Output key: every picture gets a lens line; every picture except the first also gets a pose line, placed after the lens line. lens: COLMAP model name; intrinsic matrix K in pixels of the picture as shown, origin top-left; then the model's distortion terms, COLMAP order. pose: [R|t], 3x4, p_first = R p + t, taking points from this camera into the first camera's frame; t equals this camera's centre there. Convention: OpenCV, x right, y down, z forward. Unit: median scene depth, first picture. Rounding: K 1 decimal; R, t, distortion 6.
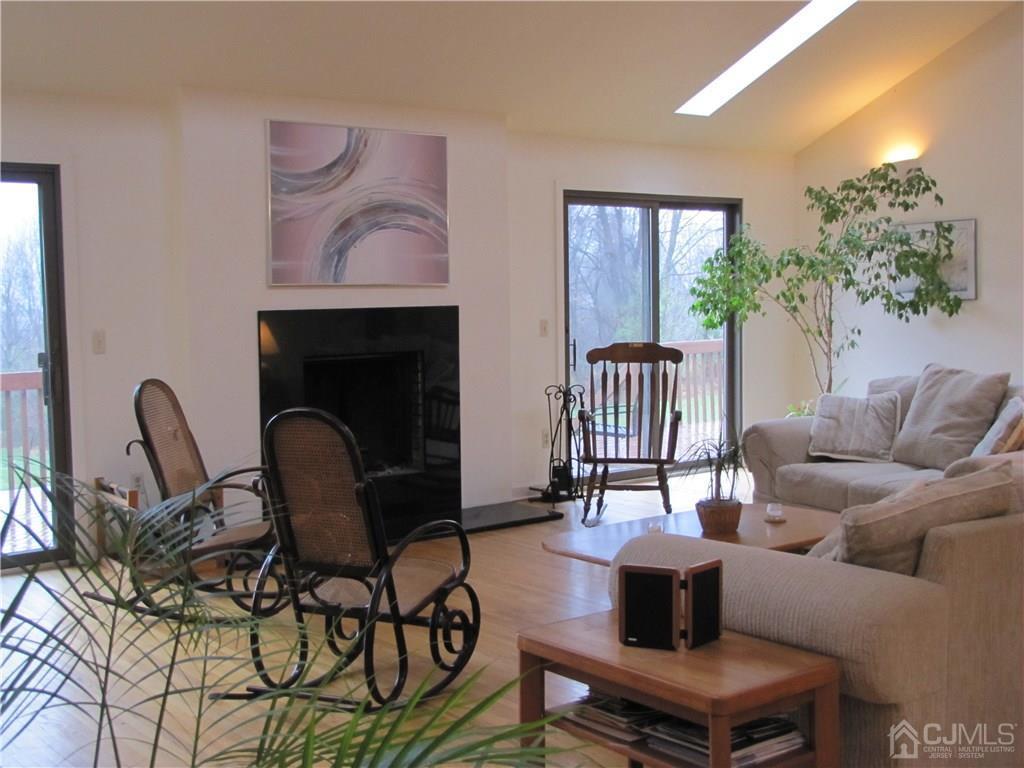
lens RADIAL K [[1300.7, 0, 507.8], [0, 1300.7, 382.0], [0, 0, 1]] dist [0.028719, 0.000000]
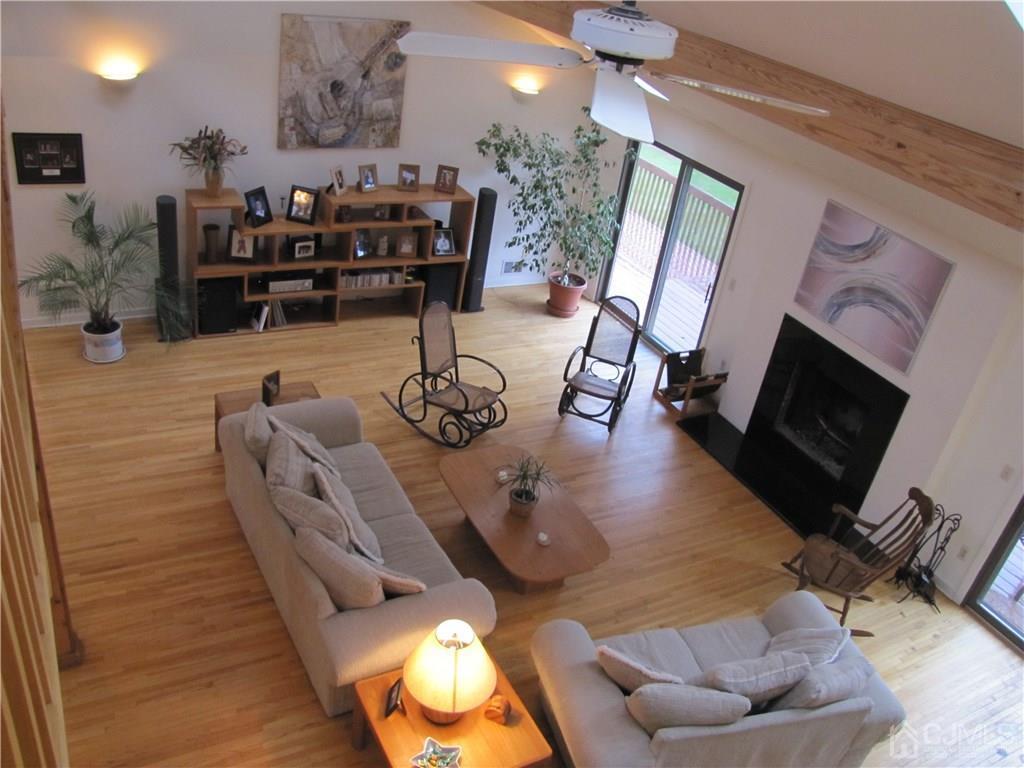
lens RADIAL K [[851.8, 0, 512.5], [0, 851.8, 386.9], [0, 0, 1]] dist [-0.103525, 0.019110]
pose [[-0.169945, 0.491790, -0.853968, 0.721126], [-0.231516, 0.822394, 0.519681, -0.403815], [0.957872, 0.286024, -0.025905, 0.698679]]
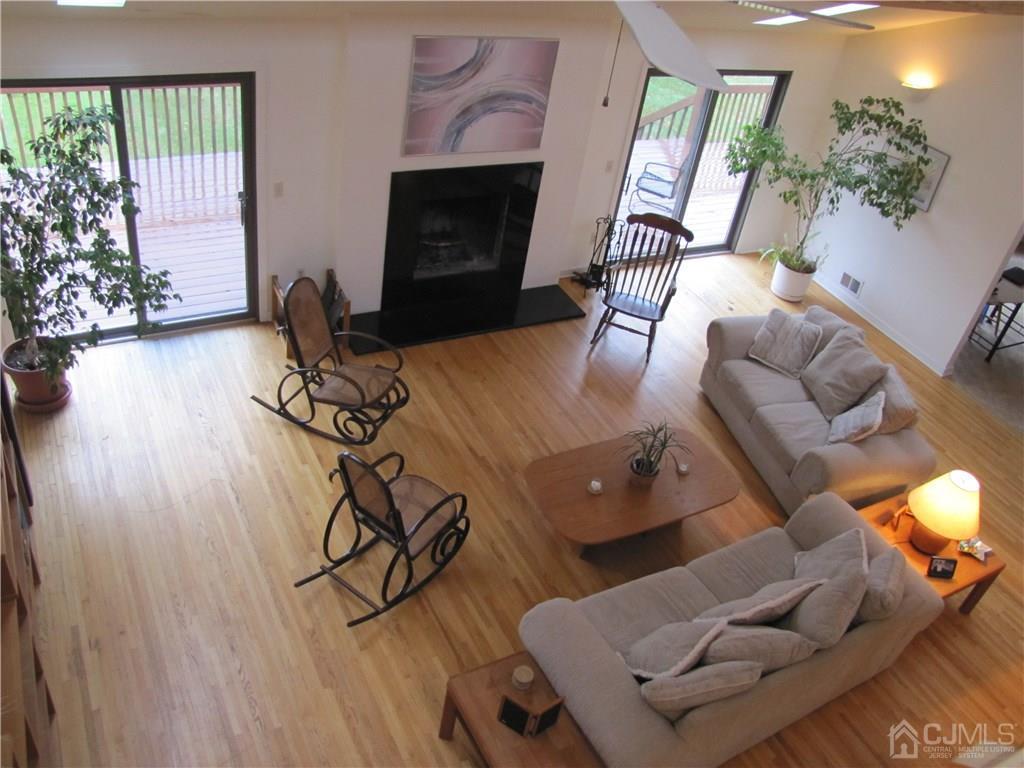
lens RADIAL K [[851.8, 0, 513.8], [0, 851.8, 383.6], [0, 0, 1]] dist [-0.103525, 0.019110]
pose [[0.971870, 0.232276, -0.038958, 0.020384], [-0.176849, 0.828956, 0.530619, -0.348116], [0.155544, -0.508803, 0.846714, 0.135704]]
